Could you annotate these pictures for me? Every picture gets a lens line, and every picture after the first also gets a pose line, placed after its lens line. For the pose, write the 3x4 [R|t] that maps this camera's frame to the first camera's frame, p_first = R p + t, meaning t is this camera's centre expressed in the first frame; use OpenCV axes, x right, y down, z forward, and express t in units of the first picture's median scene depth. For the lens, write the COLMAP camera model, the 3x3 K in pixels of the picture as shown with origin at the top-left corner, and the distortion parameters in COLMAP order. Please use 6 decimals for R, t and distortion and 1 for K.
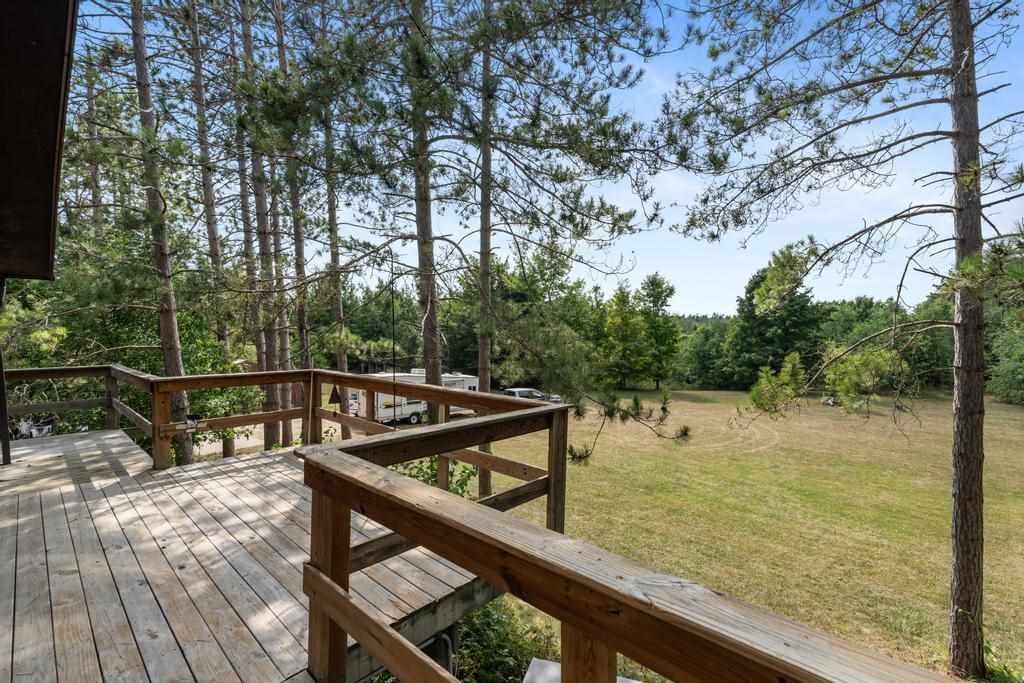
lens RADIAL K [[456.7, 0, 509.0], [0, 456.7, 334.5], [0, 0, 1]] dist [0.001172, 0.000240]
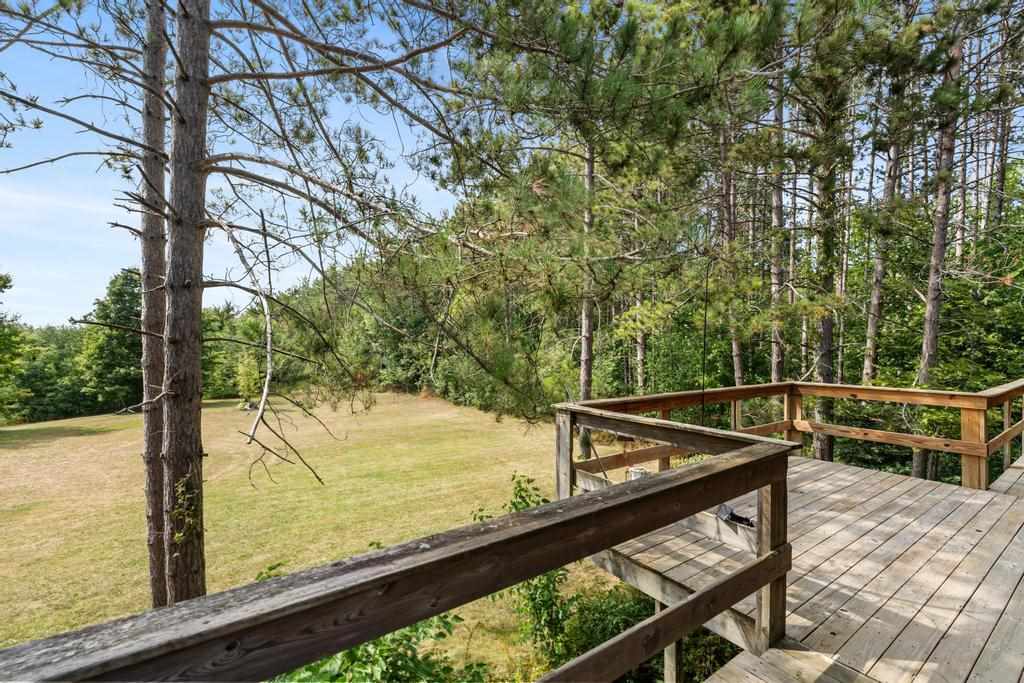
lens RADIAL K [[449.9, 0, 512.0], [0, 449.9, 341.5], [0, 0, 1]] dist [-0.001869, -0.000323]
pose [[0.201538, 0.000455, 0.979481, -0.427026], [0.006154, 0.999980, -0.001731, -0.001295], [-0.979461, 0.006376, 0.201531, 0.393707]]
